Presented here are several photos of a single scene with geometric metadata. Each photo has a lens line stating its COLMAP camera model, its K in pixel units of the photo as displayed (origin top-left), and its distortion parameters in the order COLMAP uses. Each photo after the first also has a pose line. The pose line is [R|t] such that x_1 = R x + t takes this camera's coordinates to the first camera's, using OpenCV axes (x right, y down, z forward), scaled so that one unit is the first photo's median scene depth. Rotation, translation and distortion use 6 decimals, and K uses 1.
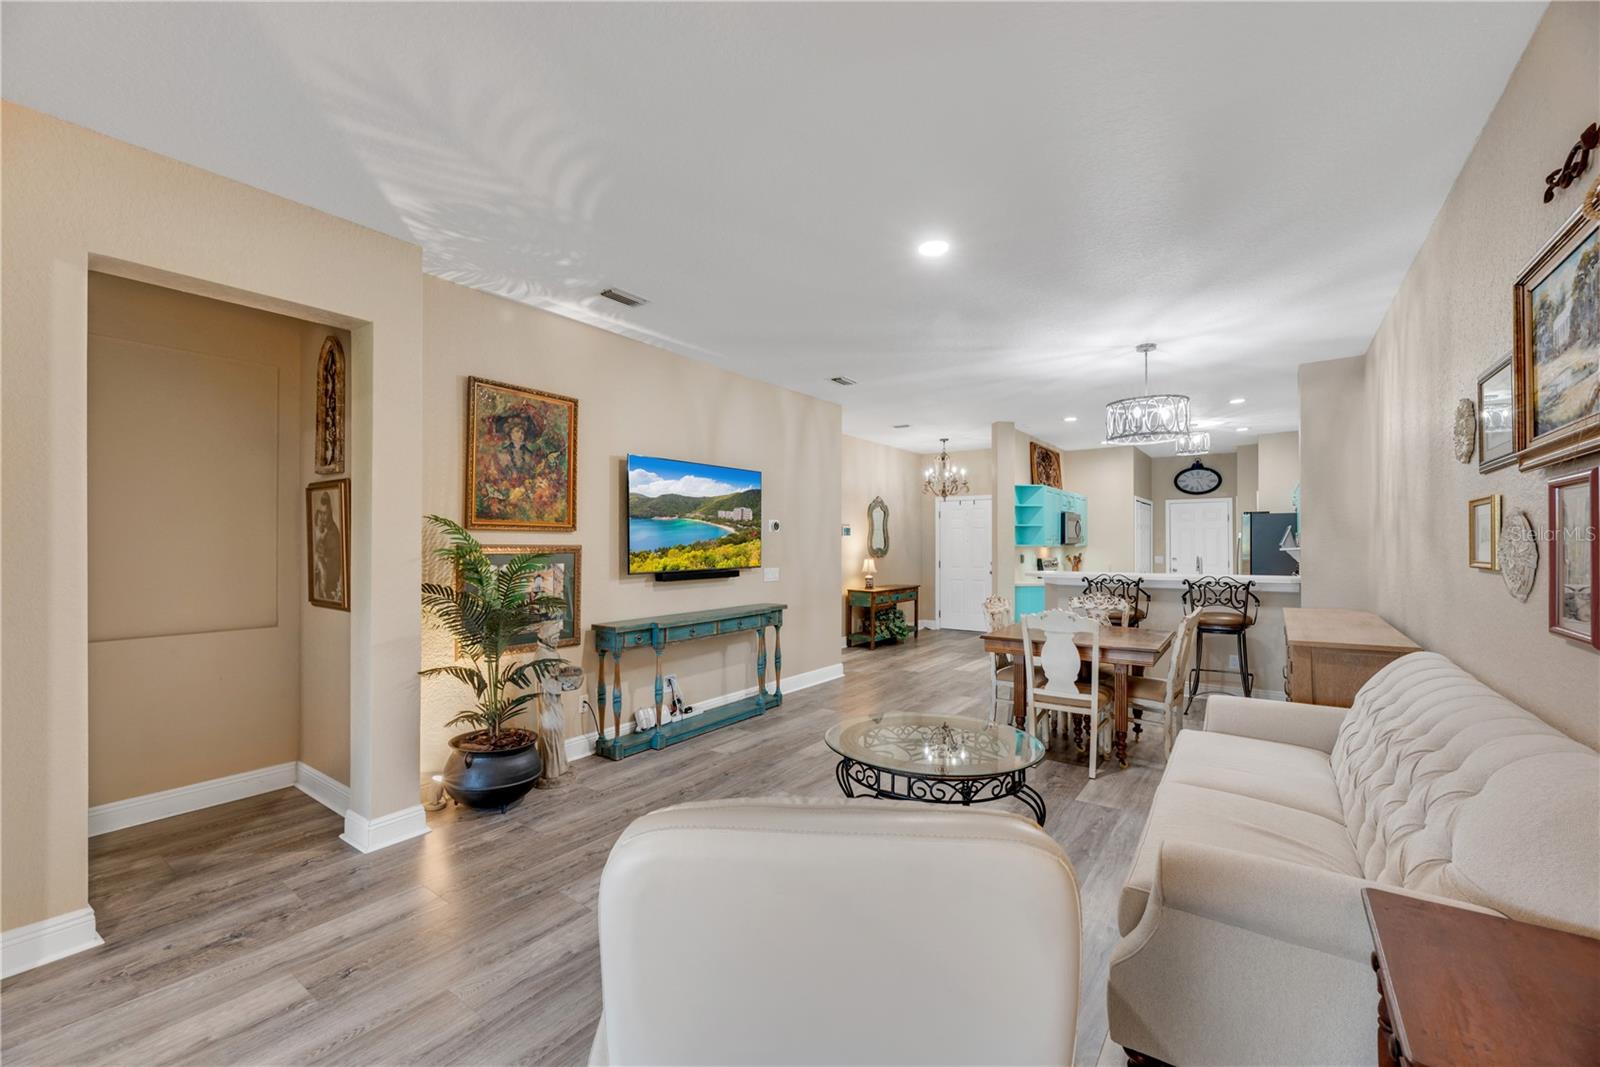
lens RADIAL K [[641.9, 0, 802.1], [0, 641.9, 540.7], [0, 0, 1]] dist [-0.002090, -0.000142]
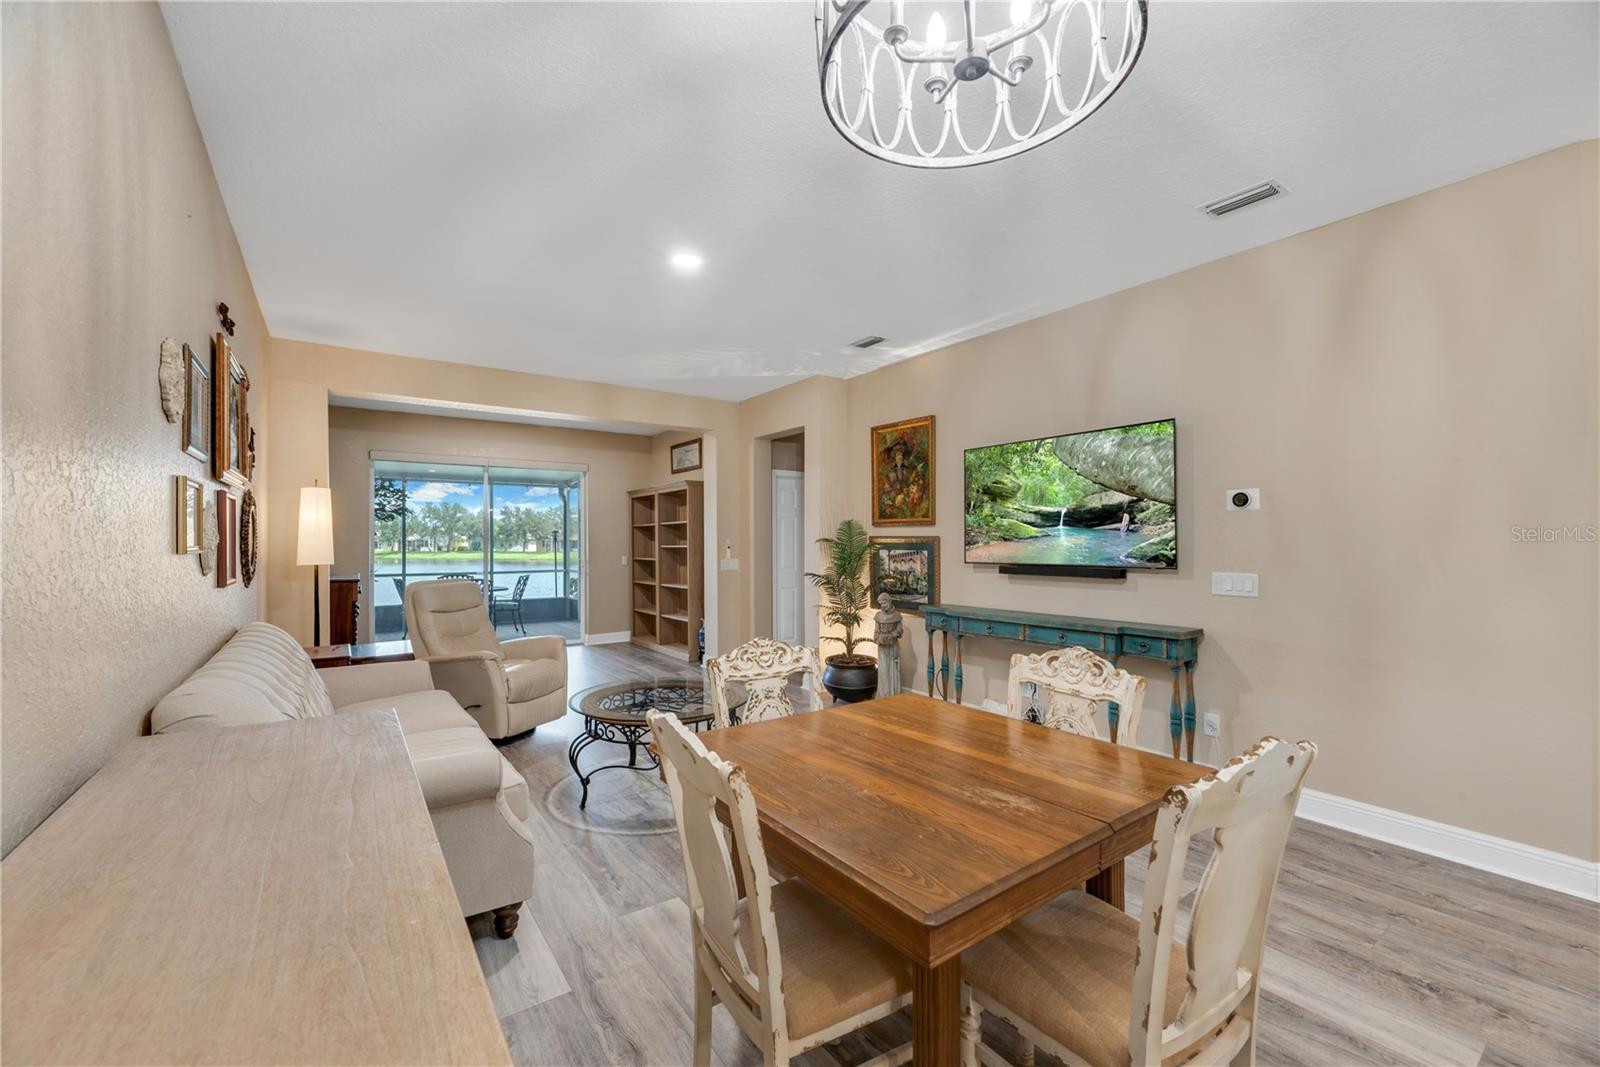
lens RADIAL K [[638.6, 0, 781.3], [0, 638.6, 540.3], [0, 0, 1]] dist [-0.002539, -0.000168]
pose [[-0.332676, -0.001954, -0.943039, 0.794612], [0.006864, 0.999966, -0.004494, 0.016674], [0.943016, -0.007968, -0.332651, 1.021783]]
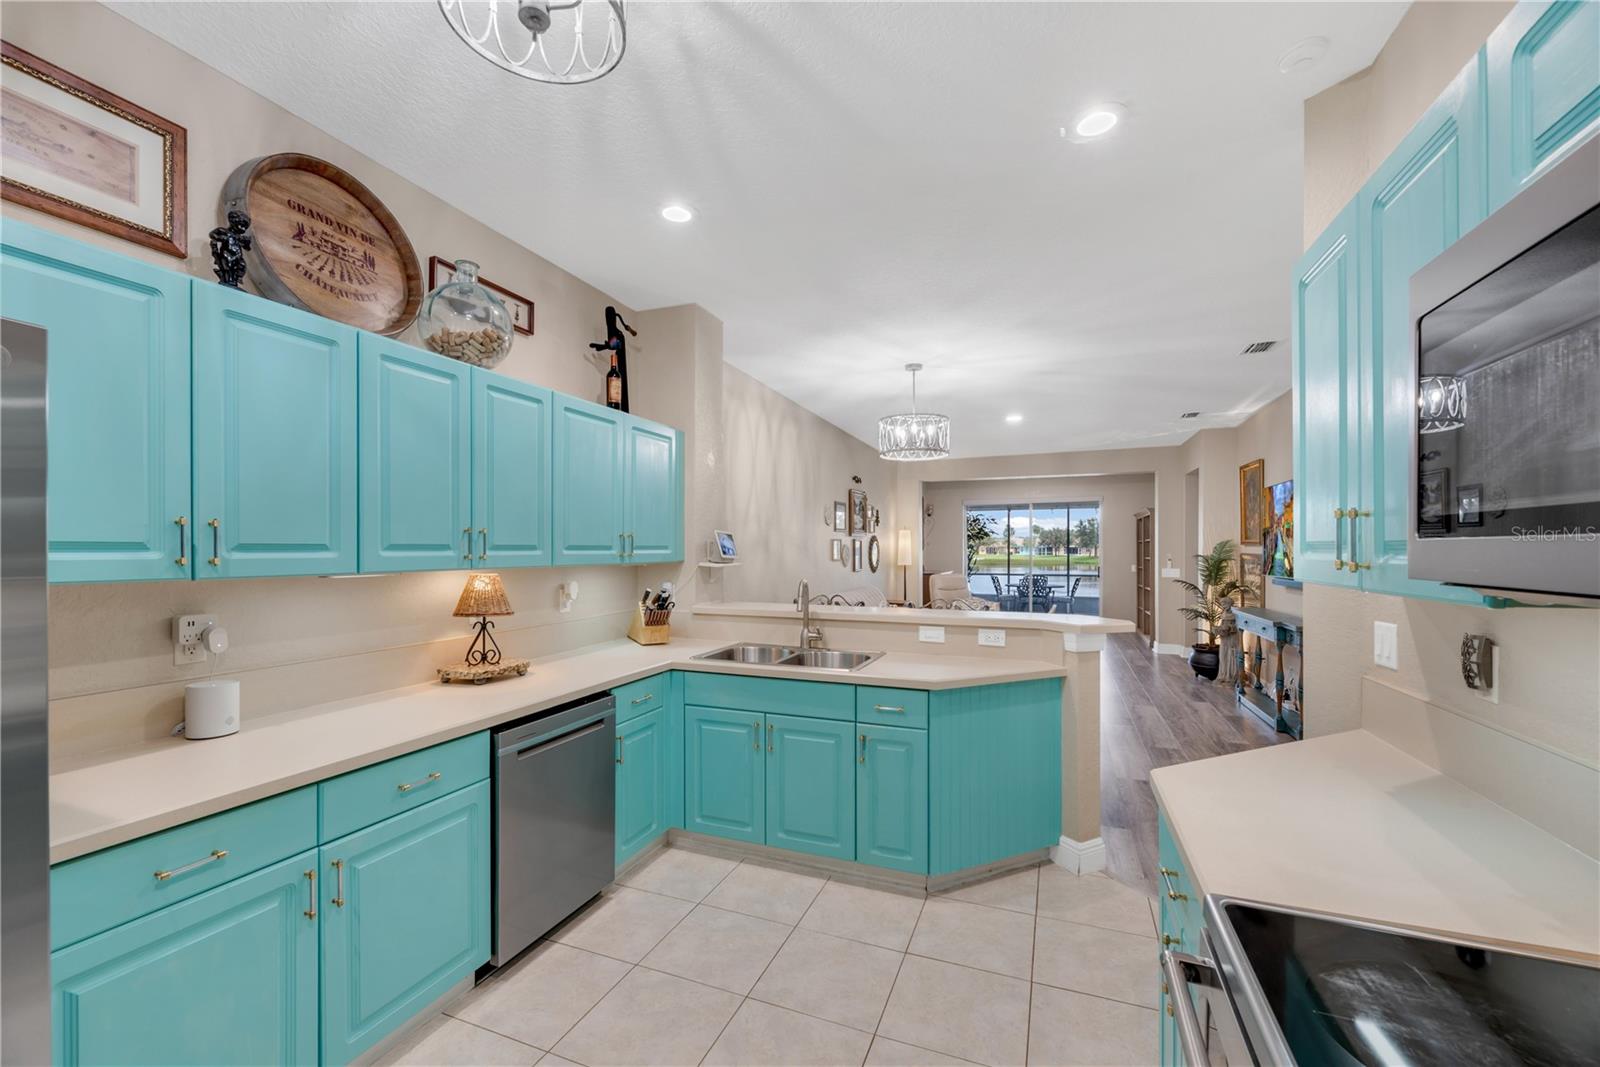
lens RADIAL K [[646.5, 0, 801.7], [0, 646.5, 553.9], [0, 0, 1]] dist [-0.001158, 0.000007]
pose [[-0.968128, 0.002820, -0.250442, 0.992269], [0.002164, 0.999993, 0.002893, -0.000556], [0.250448, 0.002259, -0.968127, 2.004554]]
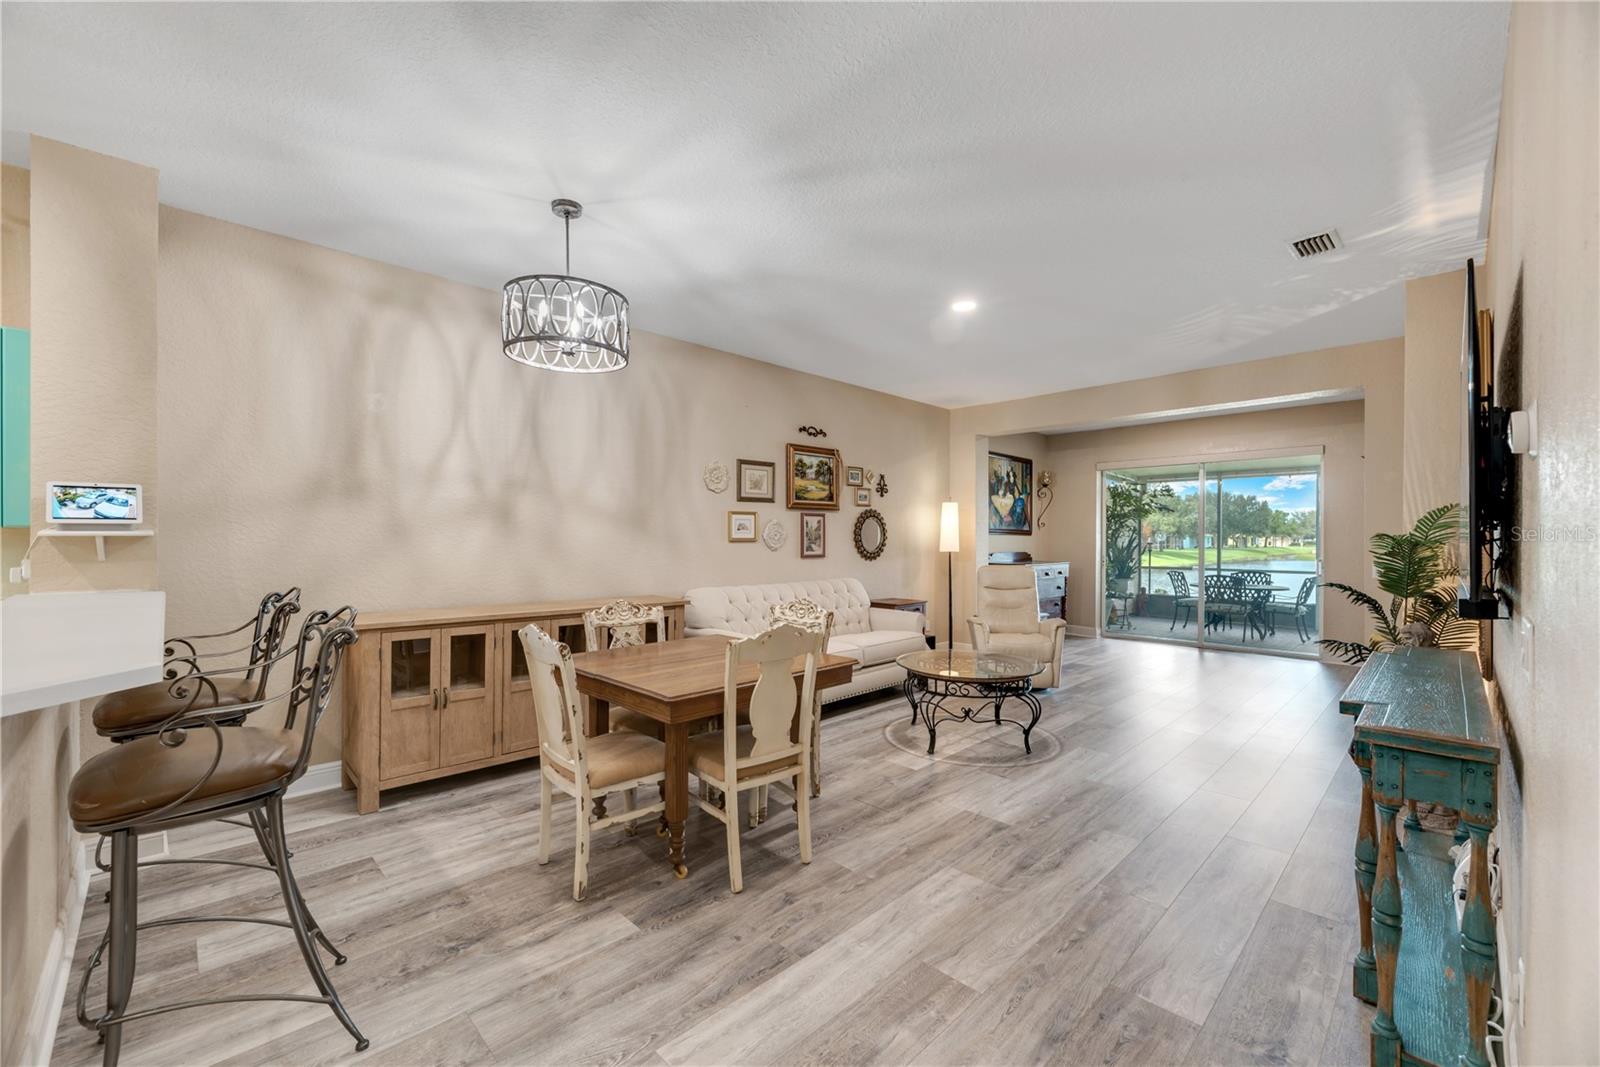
lens RADIAL K [[641.9, 0, 802.1], [0, 641.9, 540.7], [0, 0, 1]] dist [-0.002090, -0.000142]
pose [[-0.986208, -0.005579, 0.165417, 0.211294], [-0.005221, 0.999983, 0.002597, 0.017633], [-0.165429, 0.001698, -0.986220, 1.601774]]
